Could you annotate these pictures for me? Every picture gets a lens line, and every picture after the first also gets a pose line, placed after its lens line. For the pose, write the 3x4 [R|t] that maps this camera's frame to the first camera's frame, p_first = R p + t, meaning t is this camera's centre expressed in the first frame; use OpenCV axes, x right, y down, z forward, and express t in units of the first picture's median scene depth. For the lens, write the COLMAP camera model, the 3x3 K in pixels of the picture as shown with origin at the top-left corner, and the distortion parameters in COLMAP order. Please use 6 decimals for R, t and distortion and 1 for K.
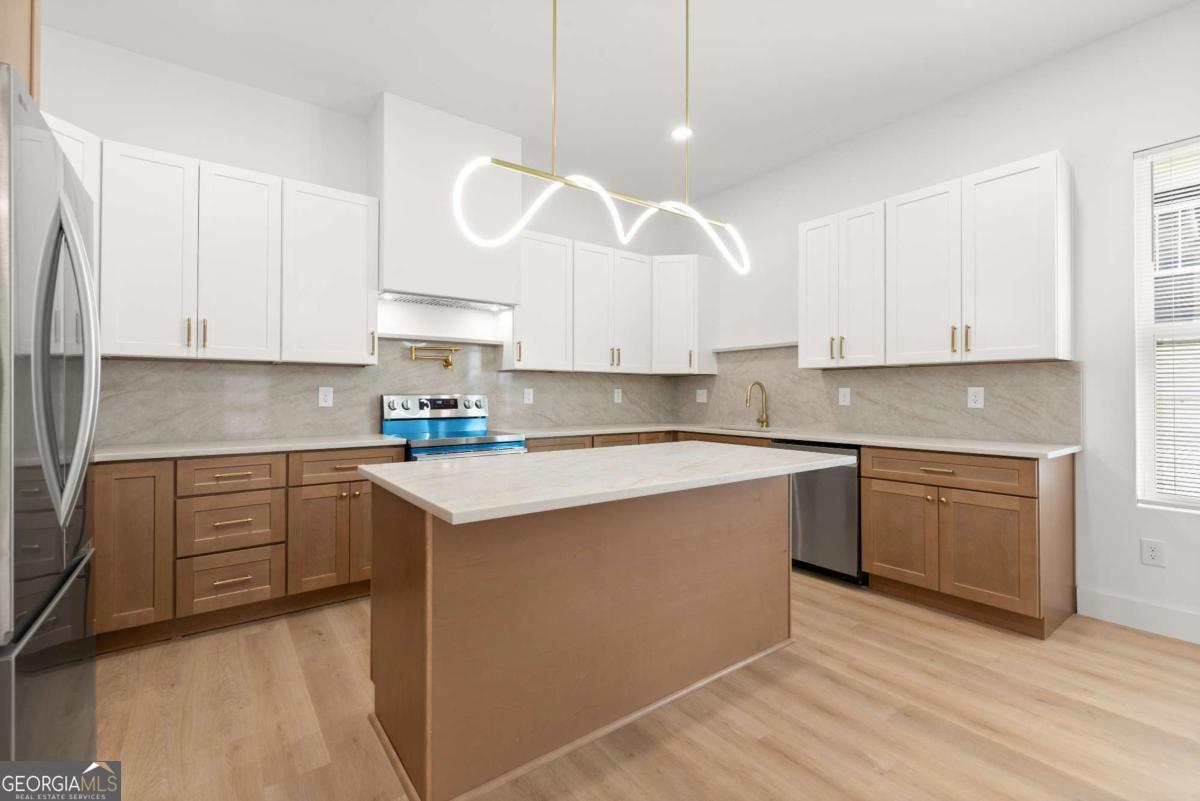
lens RADIAL K [[518.1, 0, 592.5], [0, 518.1, 391.0], [0, 0, 1]] dist [-0.001375, -0.000364]
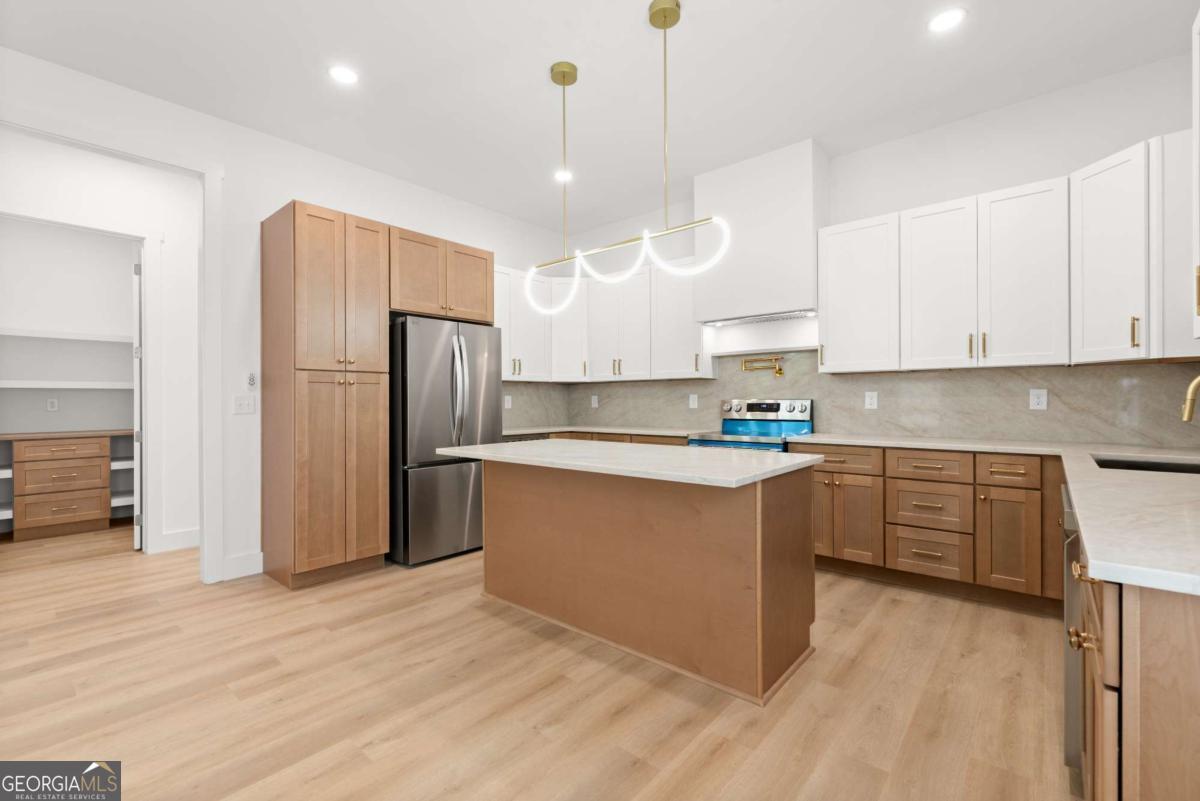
lens RADIAL K [[516.2, 0, 600.0], [0, 516.2, 400.5], [0, 0, 1]] dist [0.000242, -0.000005]
pose [[0.224519, -0.002063, -0.974467, 0.755480], [0.012946, 0.999916, 0.000866, 0.003716], [0.974384, -0.012810, 0.224527, 0.392417]]
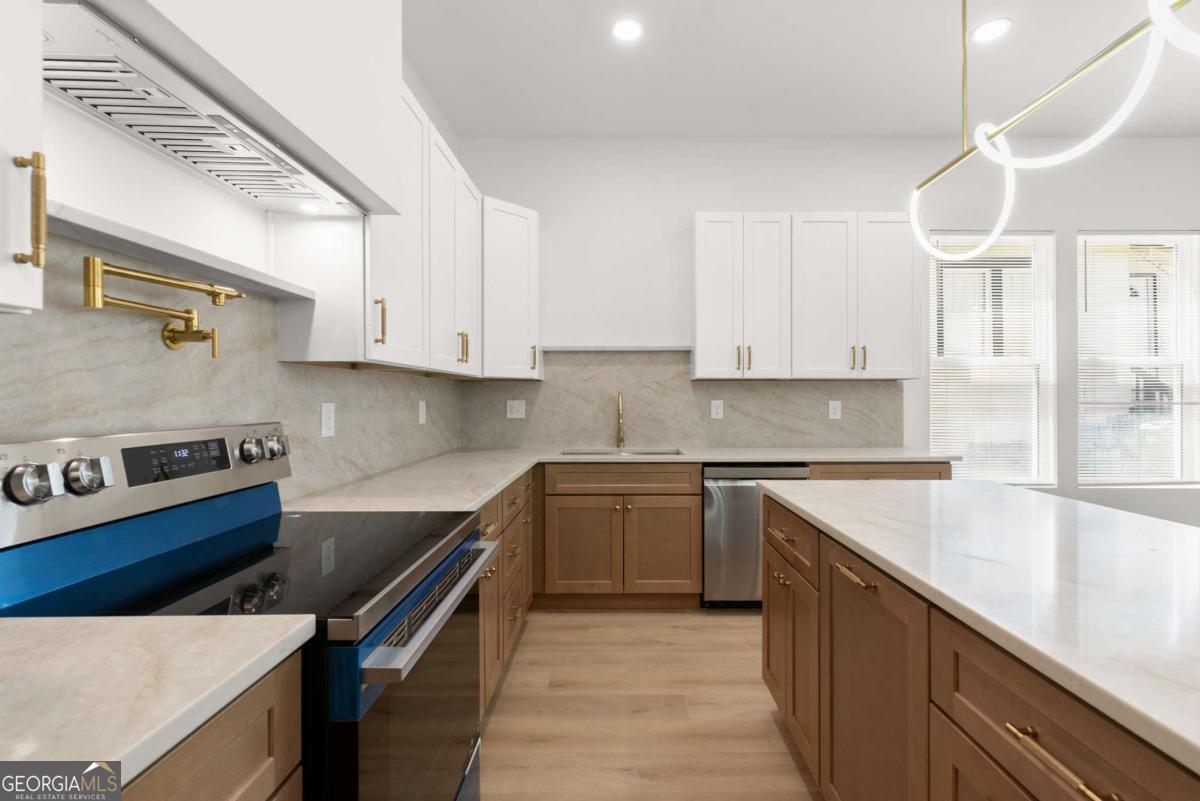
lens RADIAL K [[527.6, 0, 618.5], [0, 527.6, 396.1], [0, 0, 1]] dist [-0.000092, -0.000171]
pose [[0.589684, 0.000603, 0.807634, -0.405036], [-0.005324, 0.999981, 0.003141, -0.015877], [-0.807617, -0.006152, 0.589676, 0.604974]]
